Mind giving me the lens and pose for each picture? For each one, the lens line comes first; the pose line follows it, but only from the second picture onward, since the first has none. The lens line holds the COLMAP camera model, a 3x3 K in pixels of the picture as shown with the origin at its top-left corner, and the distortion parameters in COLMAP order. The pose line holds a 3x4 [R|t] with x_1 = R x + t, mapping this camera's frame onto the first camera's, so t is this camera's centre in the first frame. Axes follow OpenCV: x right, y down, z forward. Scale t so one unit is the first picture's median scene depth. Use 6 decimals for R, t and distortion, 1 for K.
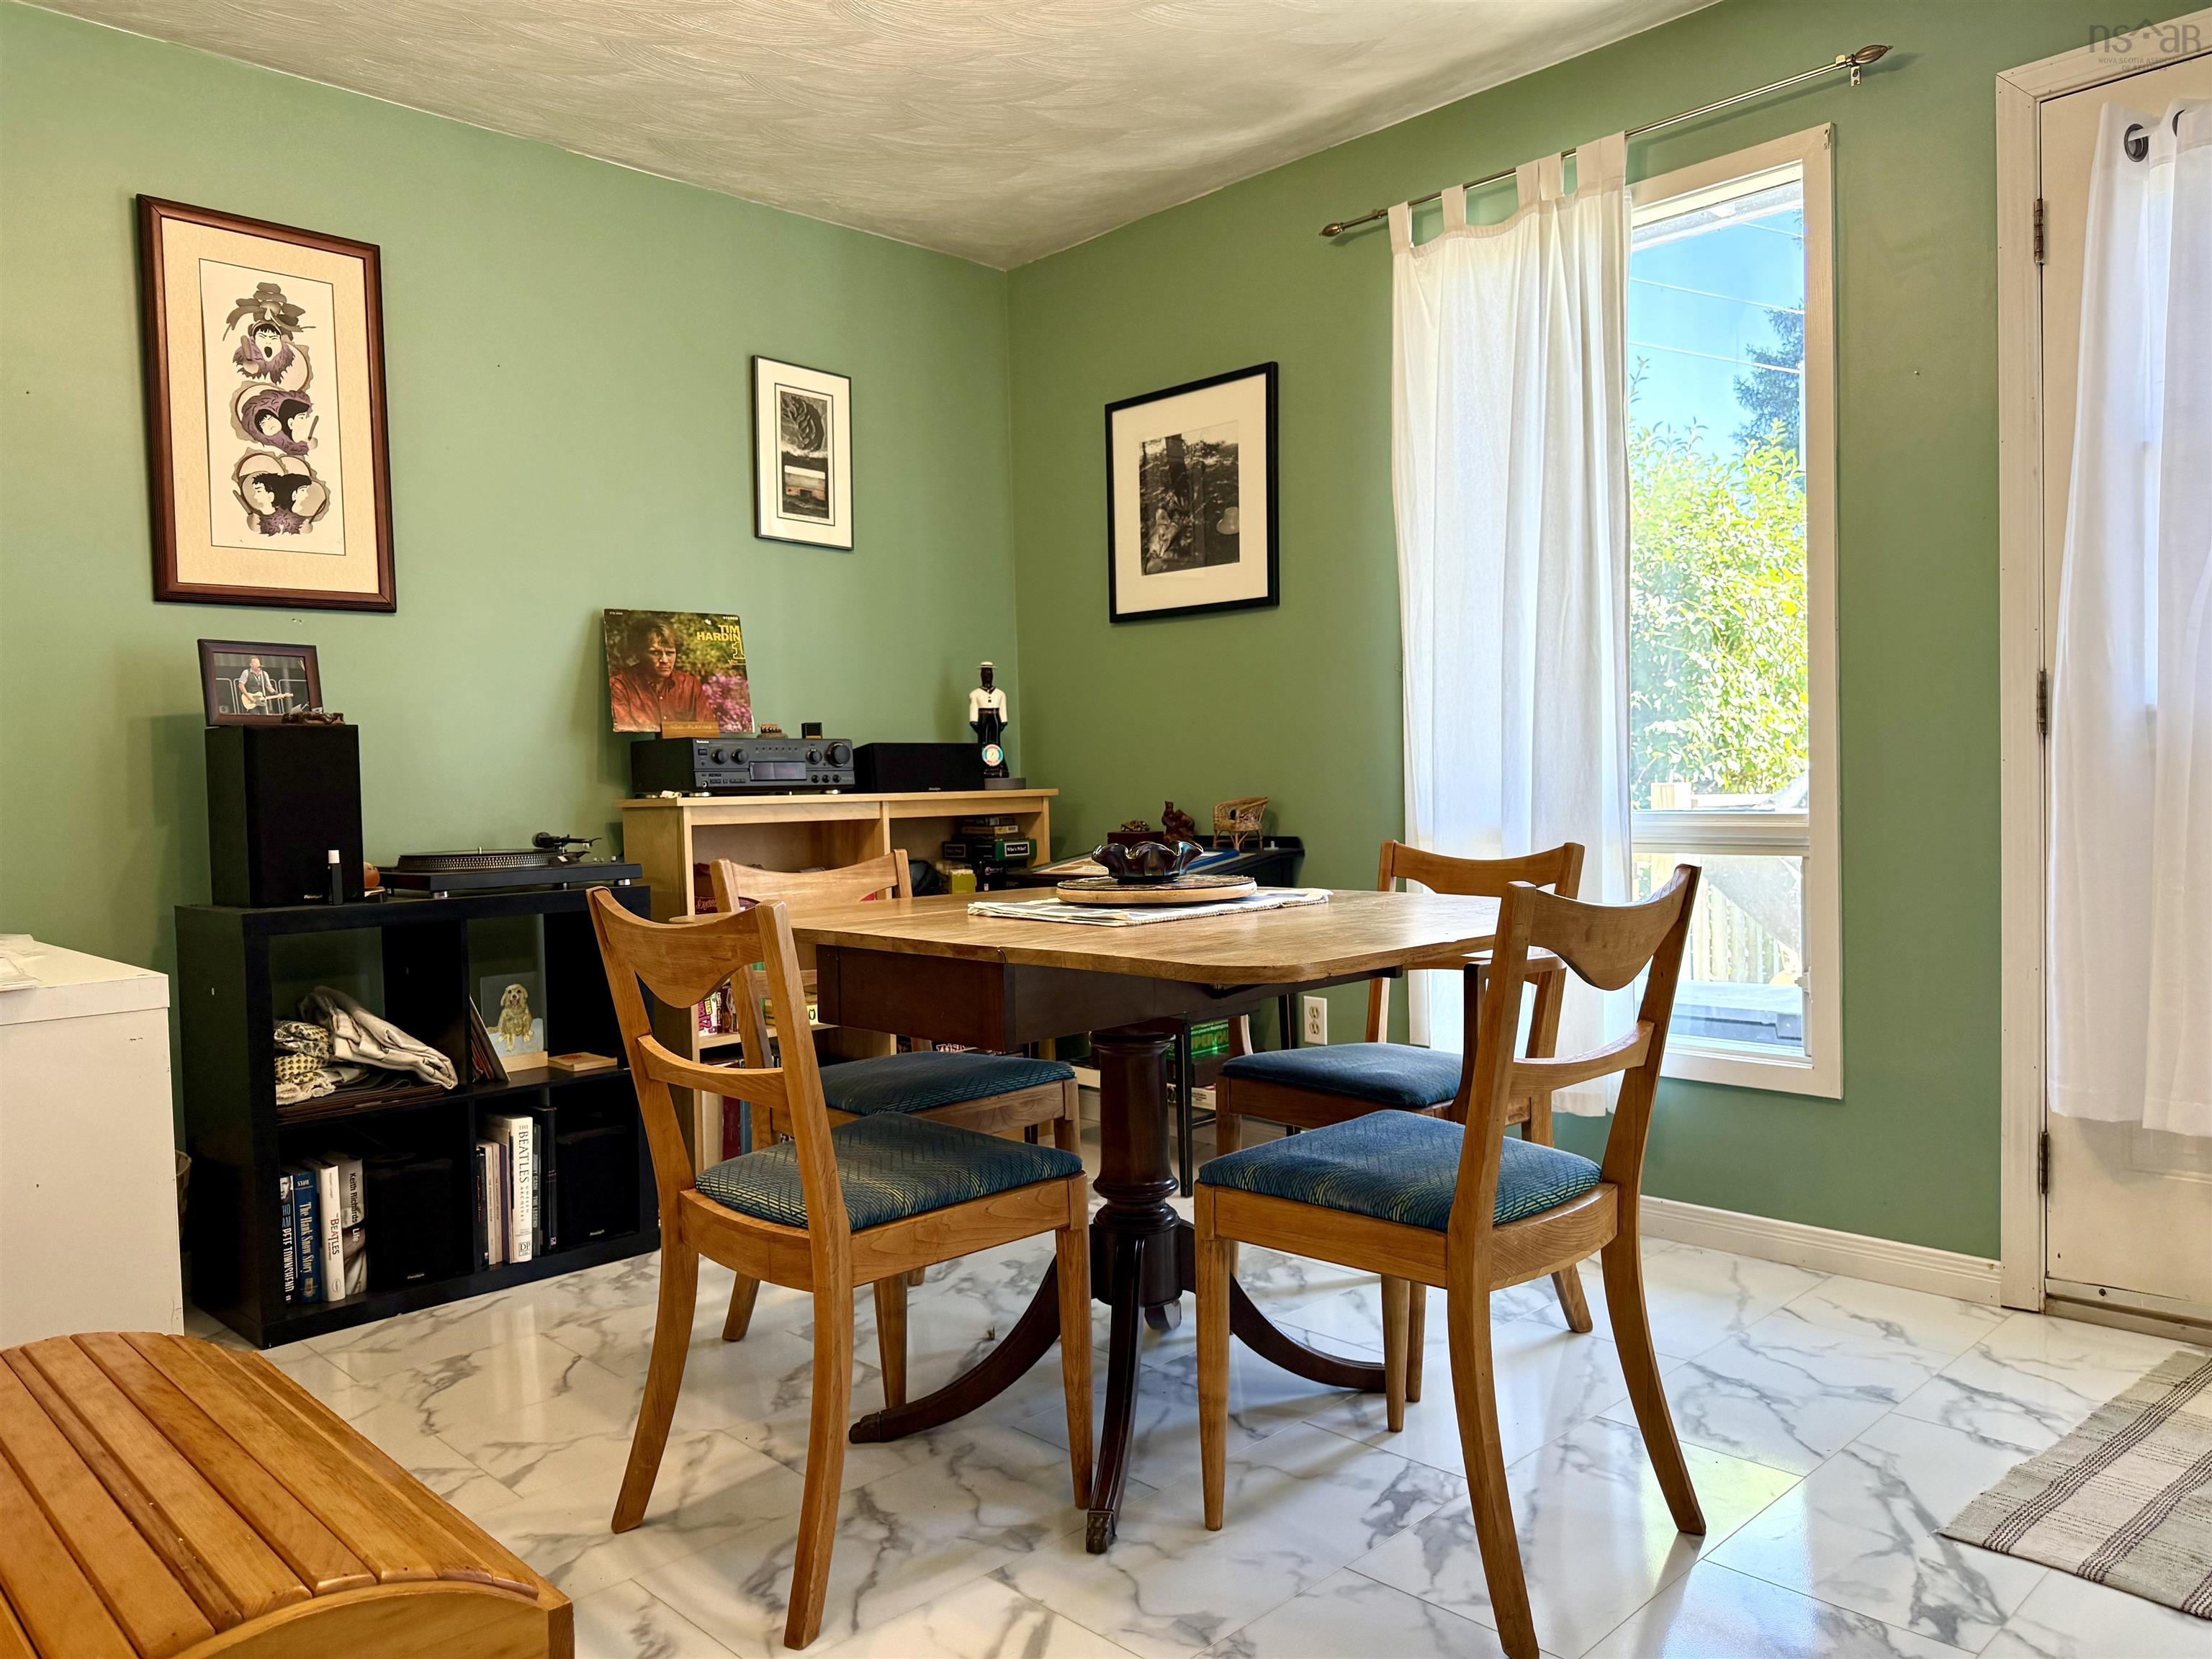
lens RADIAL K [[1549.6, 0, 1103.5], [0, 1549.6, 842.4], [0, 0, 1]] dist [-0.000116, -0.010548]
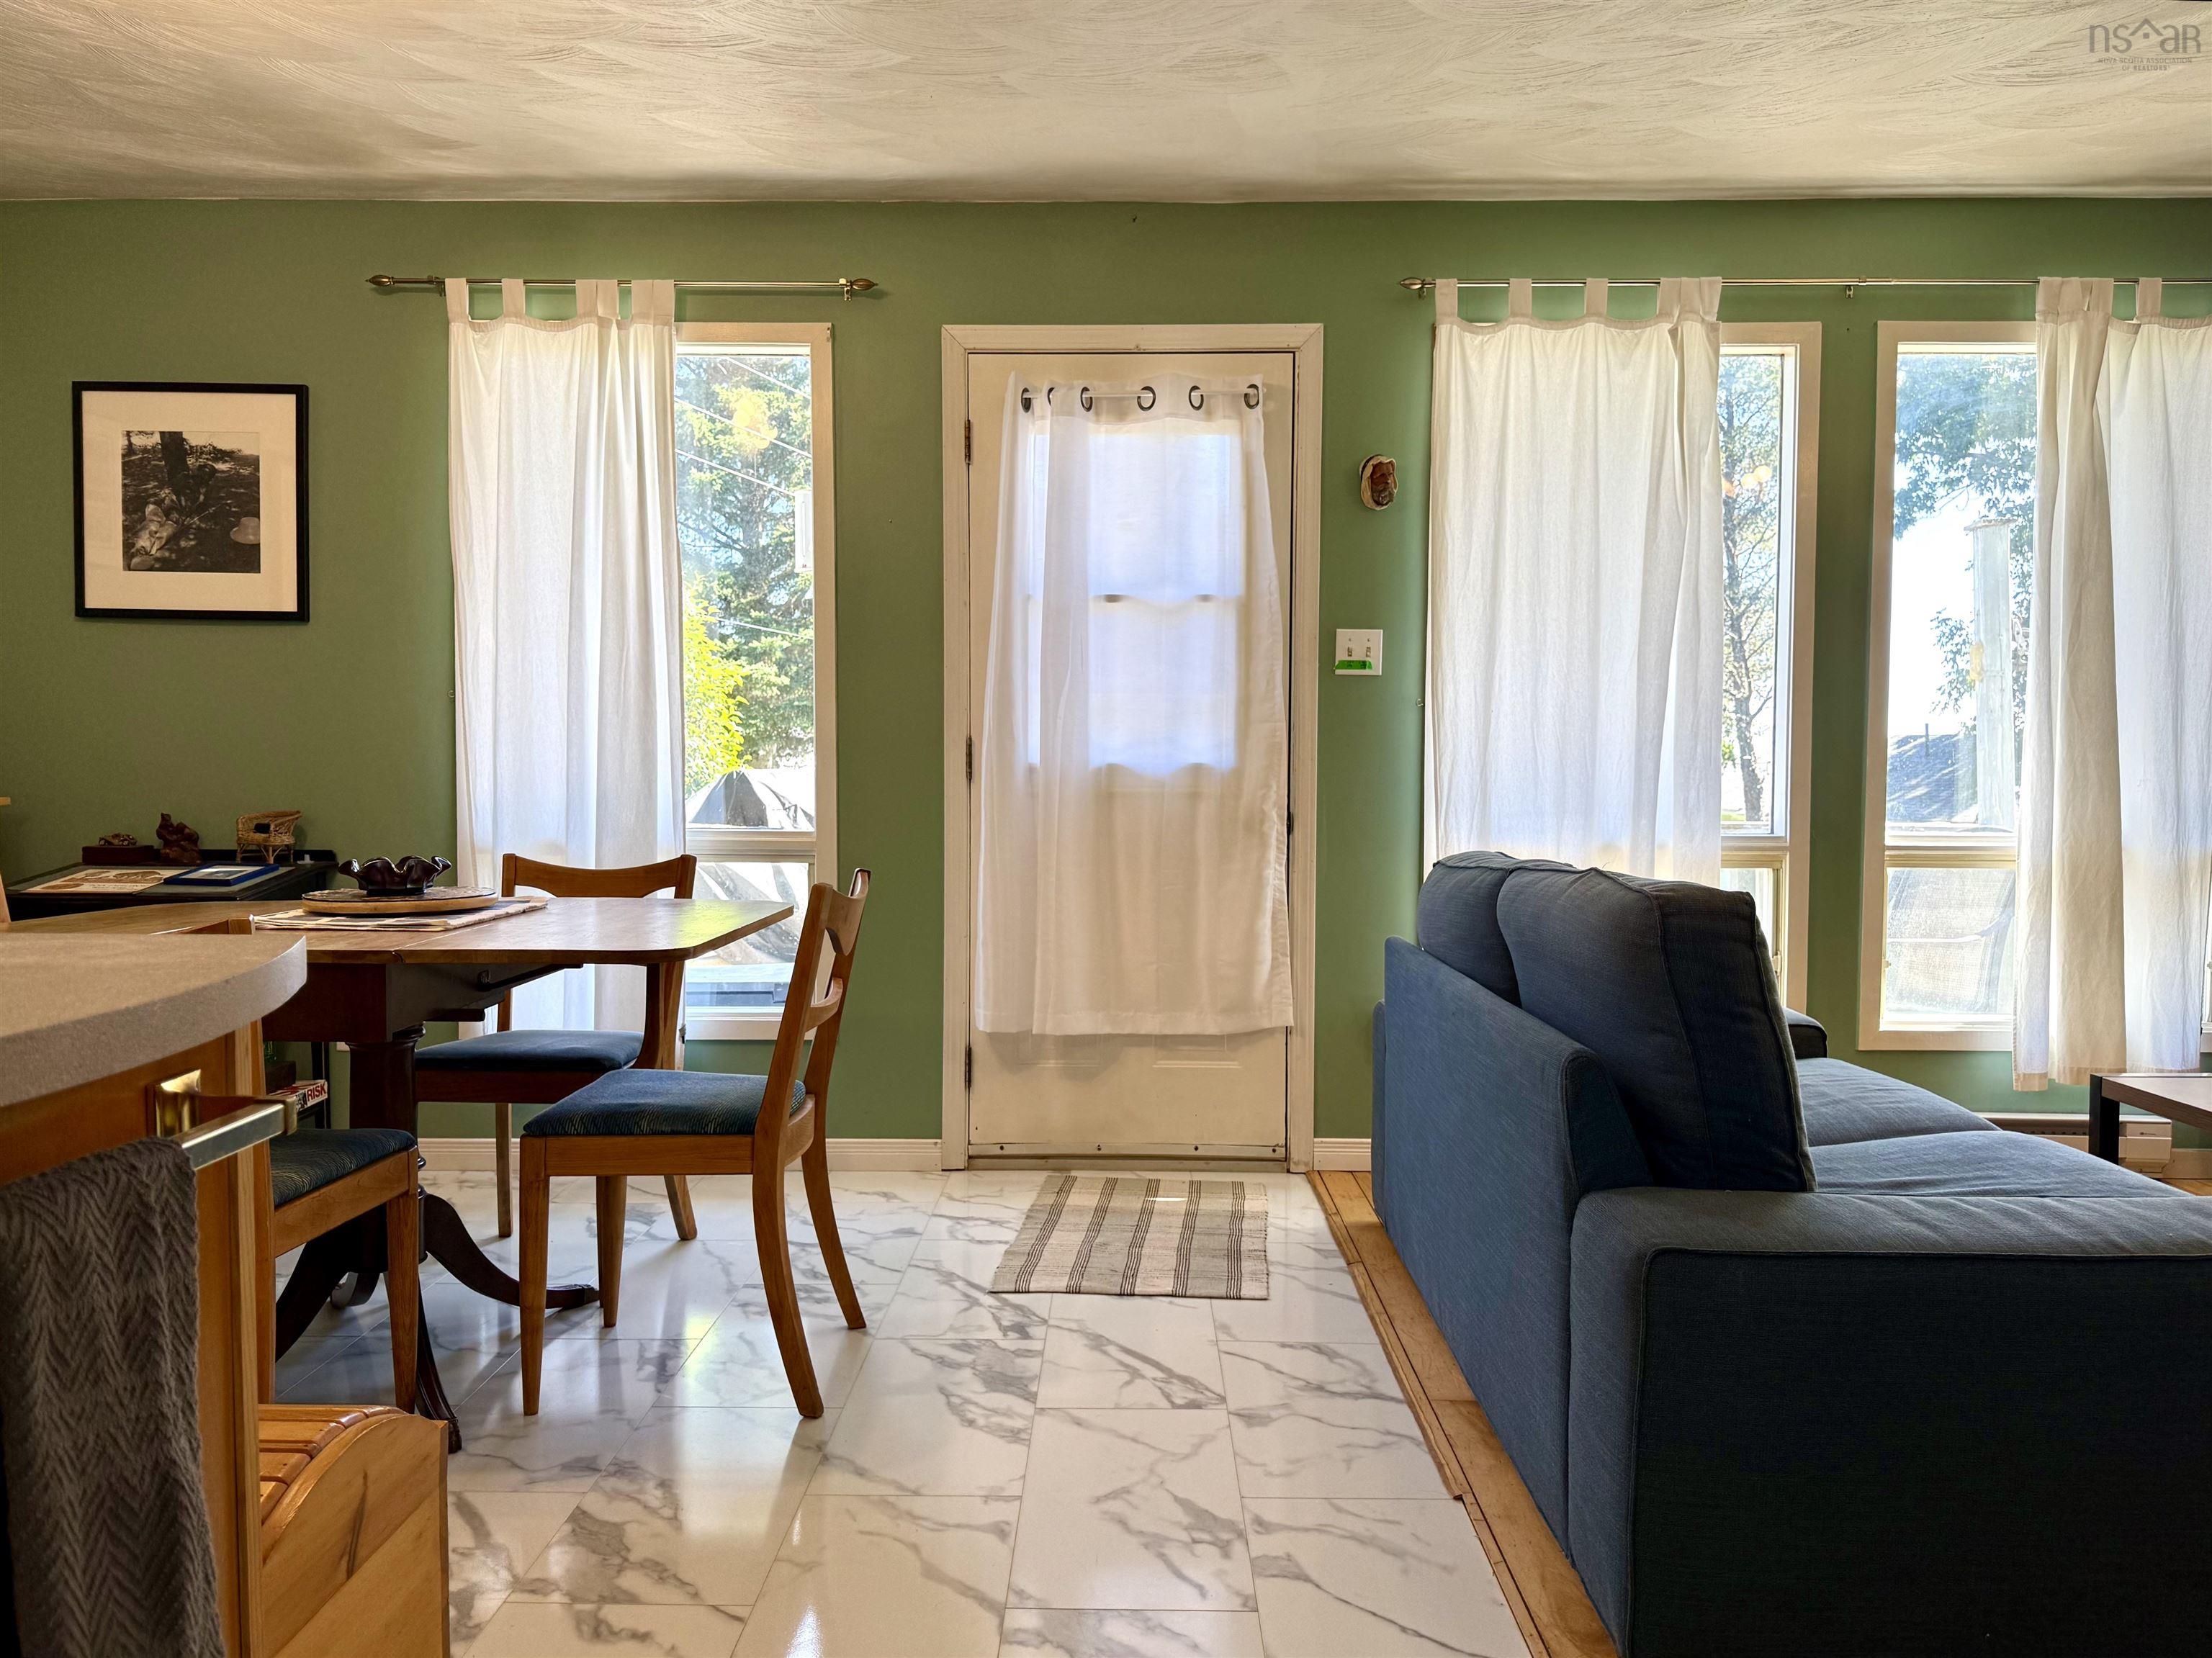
lens RADIAL K [[1580.2, 0, 1106.0], [0, 1580.2, 829.0], [0, 0, 1]] dist [0.000233, -0.056059]
pose [[0.702191, 0.003121, 0.711982, -0.309381], [0.001433, 0.999982, -0.005798, -0.010065], [-0.711987, 0.005091, 0.702174, -0.130716]]
